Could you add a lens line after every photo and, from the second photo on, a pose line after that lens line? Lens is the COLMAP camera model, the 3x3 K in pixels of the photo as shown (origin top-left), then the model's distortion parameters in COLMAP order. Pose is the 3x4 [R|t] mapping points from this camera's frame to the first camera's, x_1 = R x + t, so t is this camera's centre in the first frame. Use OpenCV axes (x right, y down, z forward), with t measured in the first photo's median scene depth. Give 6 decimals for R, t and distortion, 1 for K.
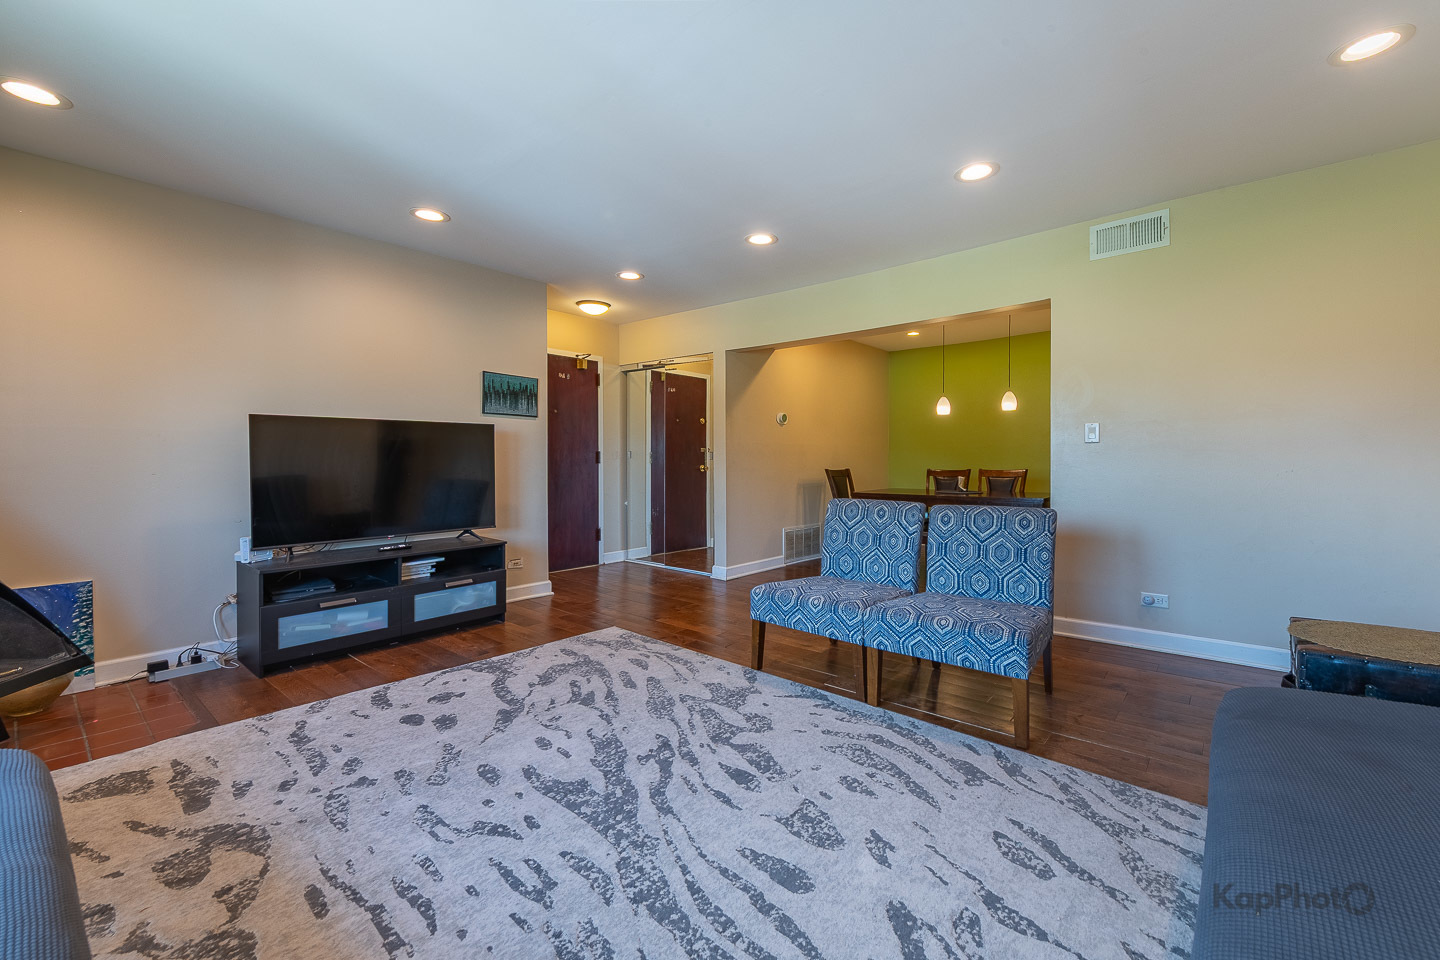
lens RADIAL K [[567.5, 0, 696.3], [0, 567.5, 480.8], [0, 0, 1]] dist [0.014699, -0.006165]
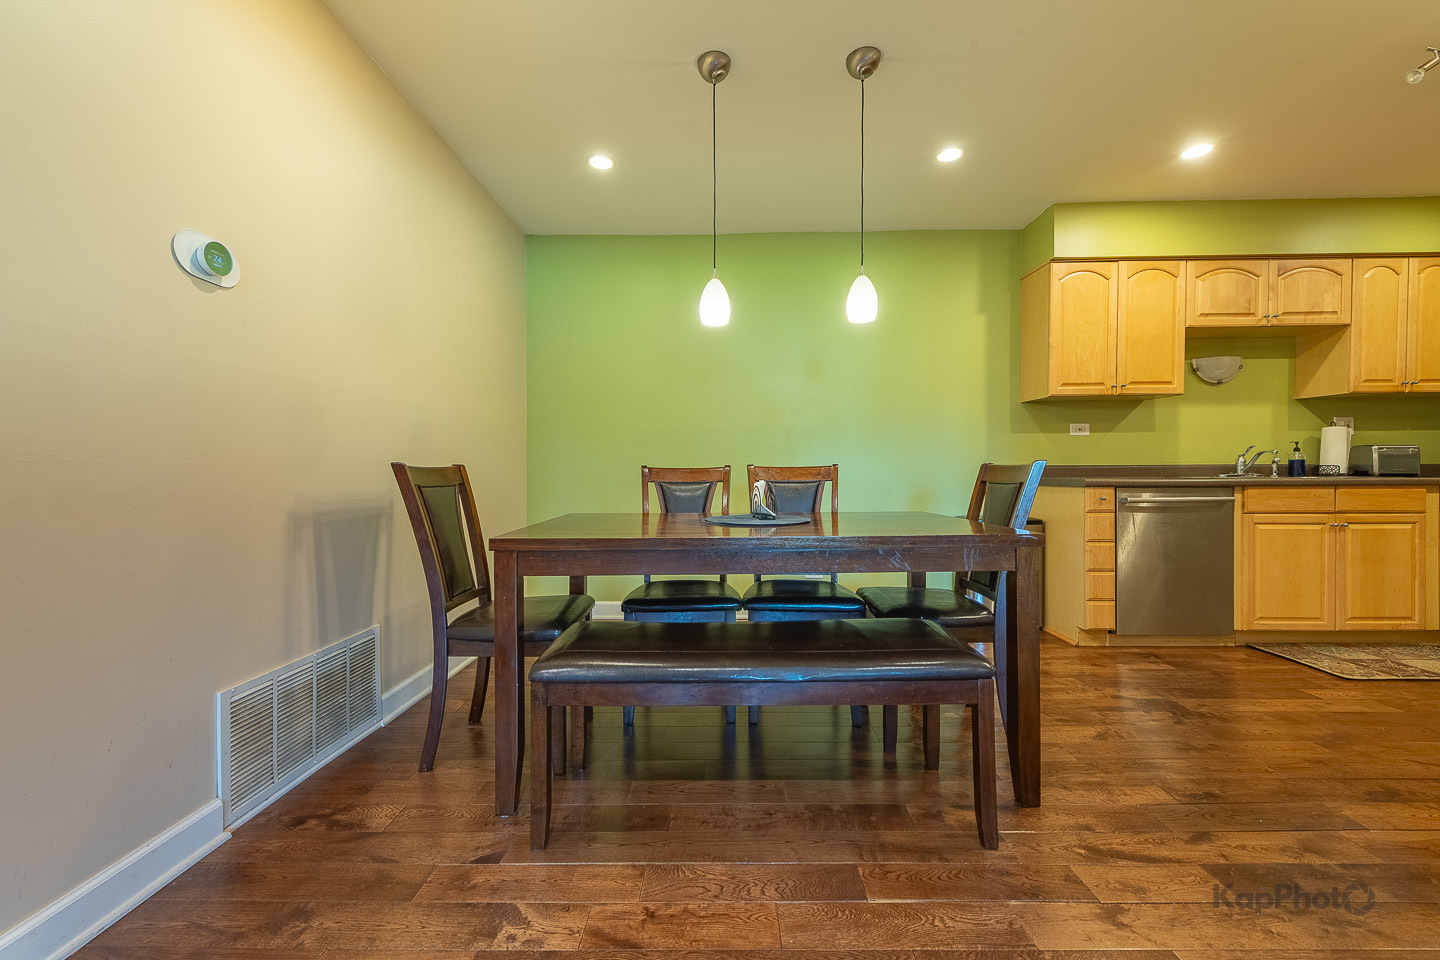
lens RADIAL K [[627.8, 0, 715.8], [0, 627.8, 478.2], [0, 0, 1]] dist [0.016056, -0.007132]
pose [[0.724095, -0.000747, 0.689700, 0.266649], [0.025554, 0.999342, -0.025747, 0.000631], [-0.689227, 0.036268, 0.723638, 1.423359]]
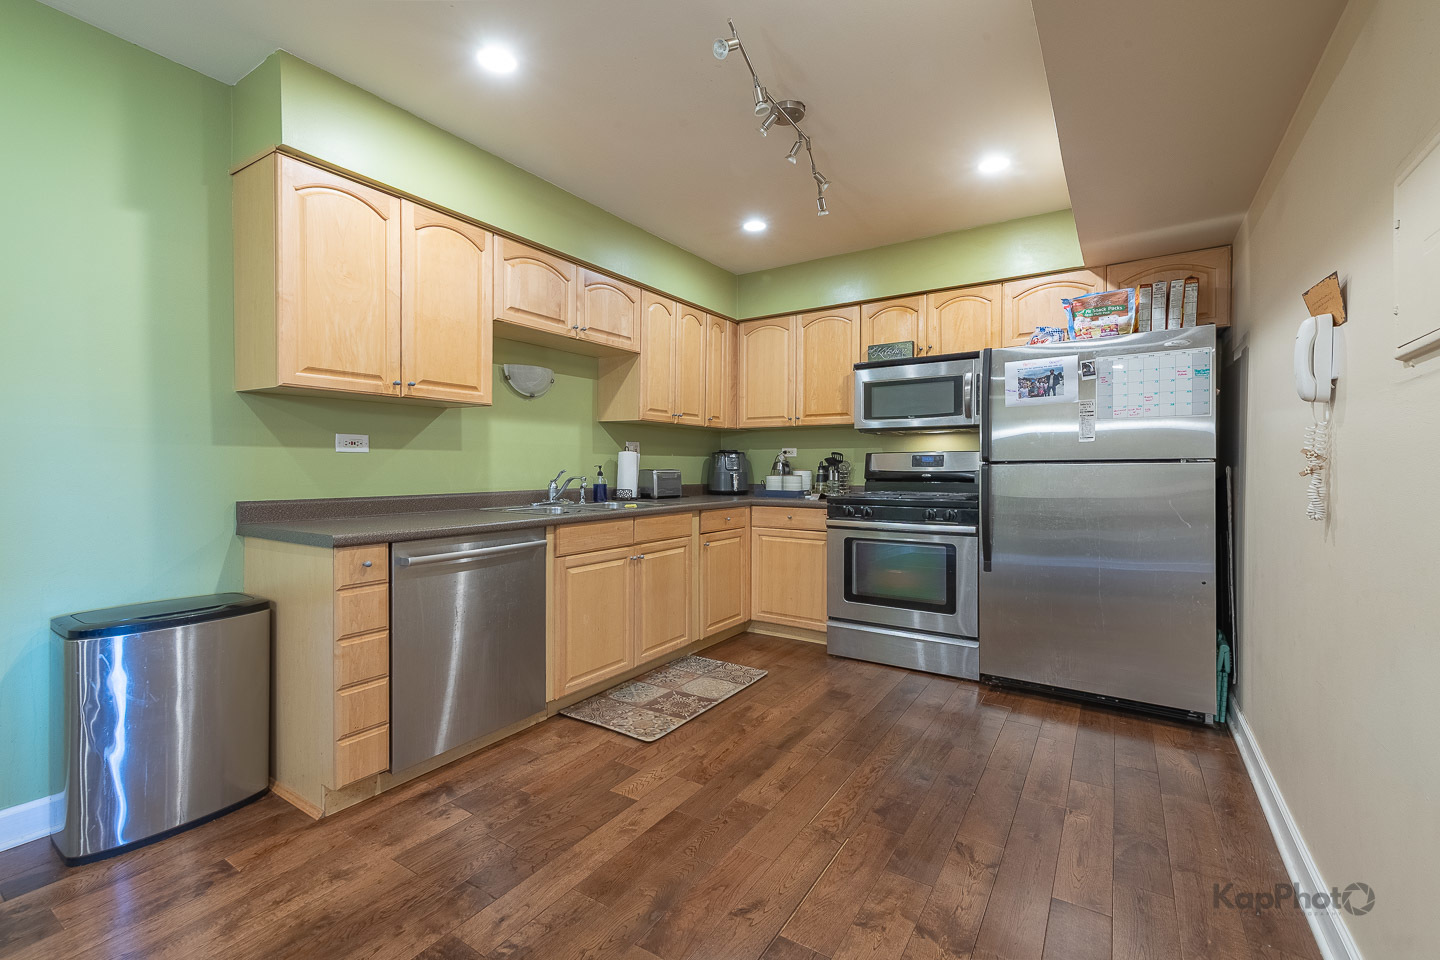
lens RADIAL K [[559.9, 0, 765.5], [0, 559.9, 472.4], [0, 0, 1]] dist [0.015055, -0.000183]
pose [[-0.239776, -0.006788, 0.970804, 0.884154], [0.037548, 0.999163, 0.016260, -0.072405], [-0.970102, 0.040350, -0.239320, 1.489789]]
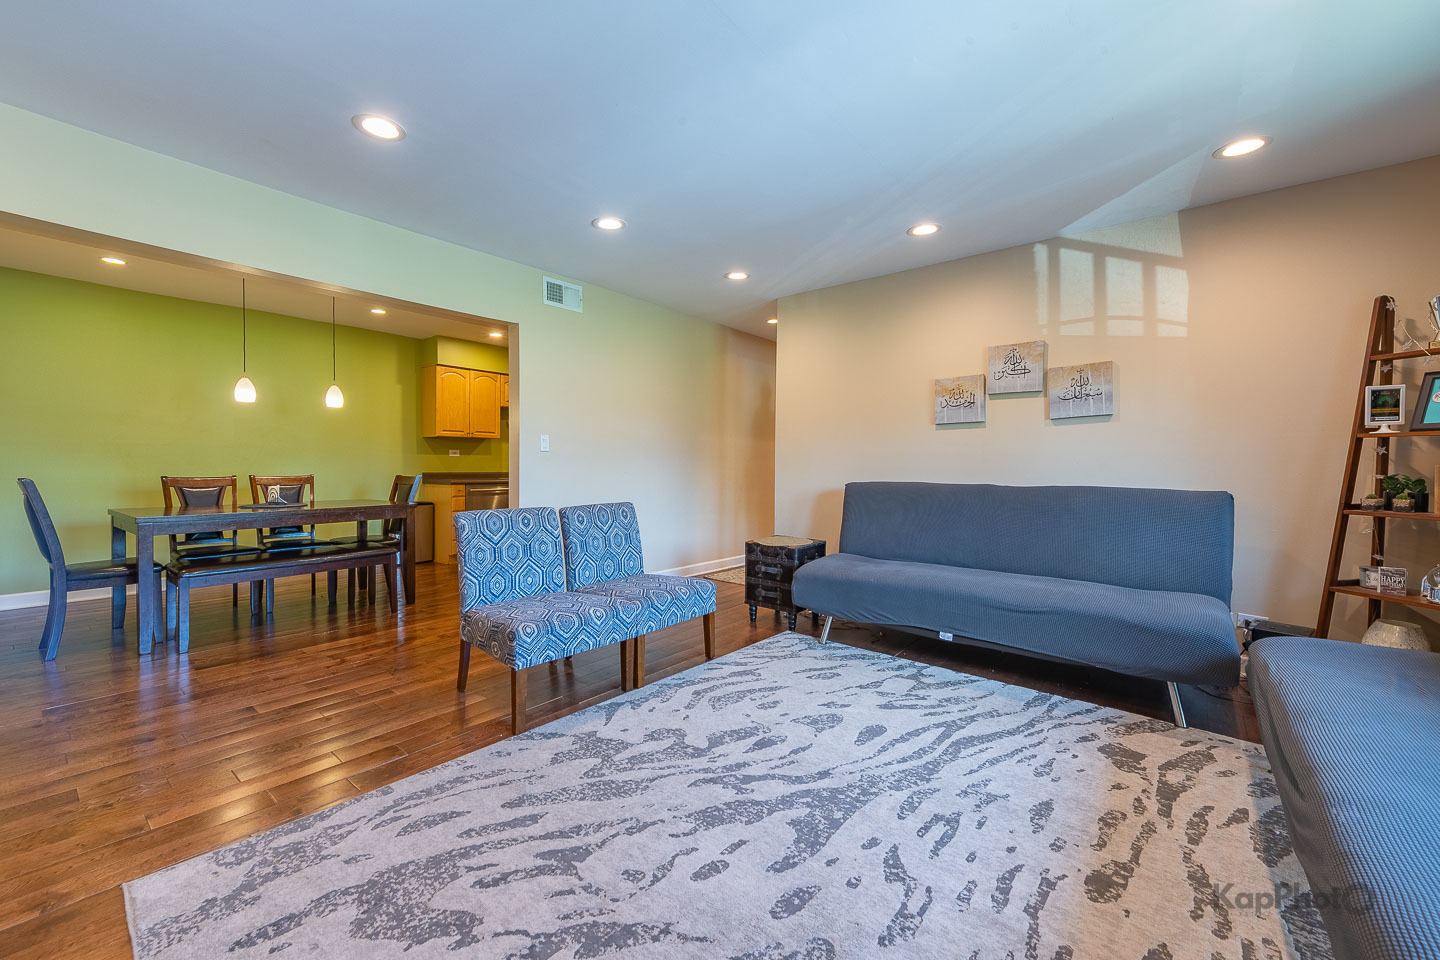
lens RADIAL K [[610.9, 0, 733.1], [0, 610.9, 478.2], [0, 0, 1]] dist [0.016649, -0.005304]
pose [[-0.062651, -0.021775, 0.997798, -0.870548], [0.031912, 0.999207, 0.023810, -0.039524], [-0.997525, 0.033334, -0.061907, 0.850424]]
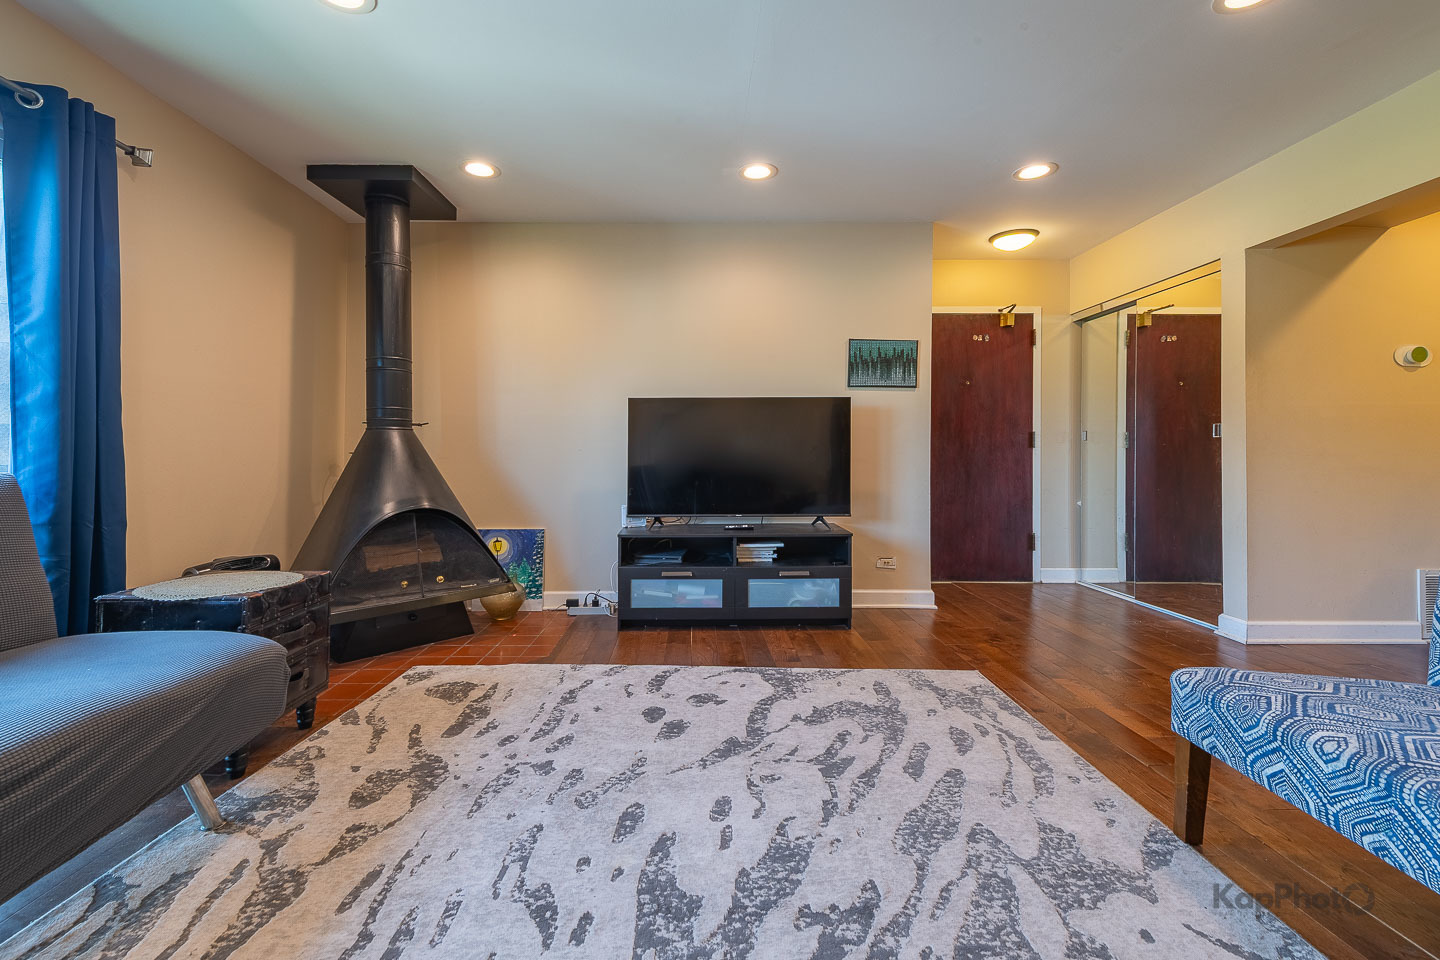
lens RADIAL K [[565.6, 0, 730.9], [0, 565.6, 457.3], [0, 0, 1]] dist [0.015535, -0.005113]
pose [[0.692137, -0.000159, -0.721766, 0.216582], [-0.028642, 0.999206, -0.027687, 0.033484], [0.721198, 0.039836, 0.691583, 0.422309]]
